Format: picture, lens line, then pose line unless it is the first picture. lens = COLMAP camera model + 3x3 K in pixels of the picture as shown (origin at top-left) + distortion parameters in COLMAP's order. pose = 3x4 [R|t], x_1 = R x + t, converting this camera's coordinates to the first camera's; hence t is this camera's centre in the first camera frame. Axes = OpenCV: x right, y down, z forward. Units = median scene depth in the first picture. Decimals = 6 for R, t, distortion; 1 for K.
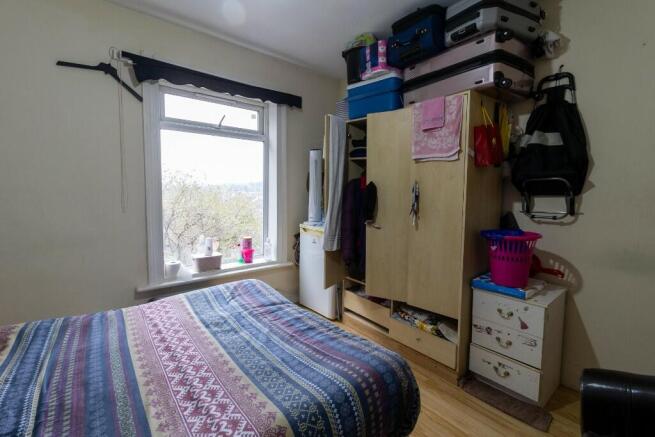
lens RADIAL K [[299.8, 0, 329.6], [0, 299.8, 213.1], [0, 0, 1]] dist [-0.000675, 0.000749]
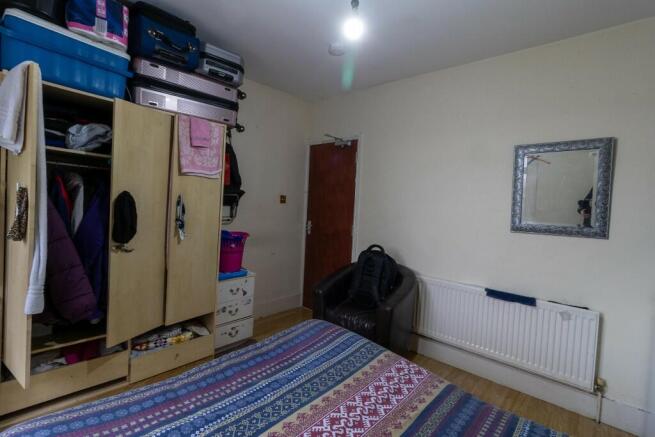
lens RADIAL K [[299.8, 0, 329.6], [0, 299.8, 213.1], [0, 0, 1]] dist [-0.000675, 0.000749]
pose [[-0.151991, -0.056828, 0.986747, -0.815132], [0.022948, 0.997874, 0.061003, -0.100561], [-0.988115, 0.031916, -0.150363, 0.726477]]
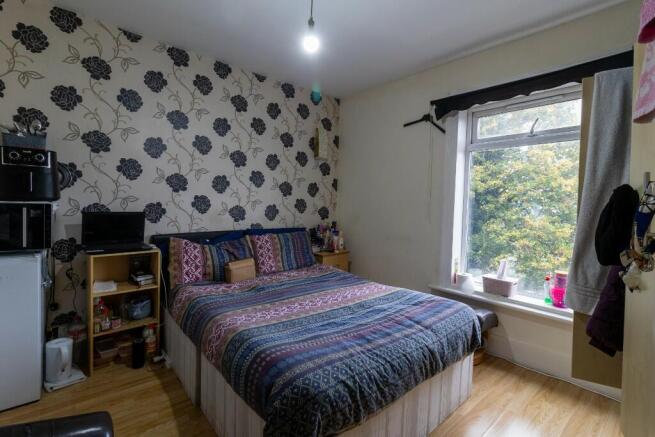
lens RADIAL K [[299.8, 0, 329.6], [0, 299.8, 213.1], [0, 0, 1]] dist [-0.000675, 0.000749]
pose [[0.022954, 0.018861, -0.999559, 0.718909], [-0.107634, 0.994057, 0.016286, -0.022434], [0.993926, 0.107212, 0.024848, 0.645599]]
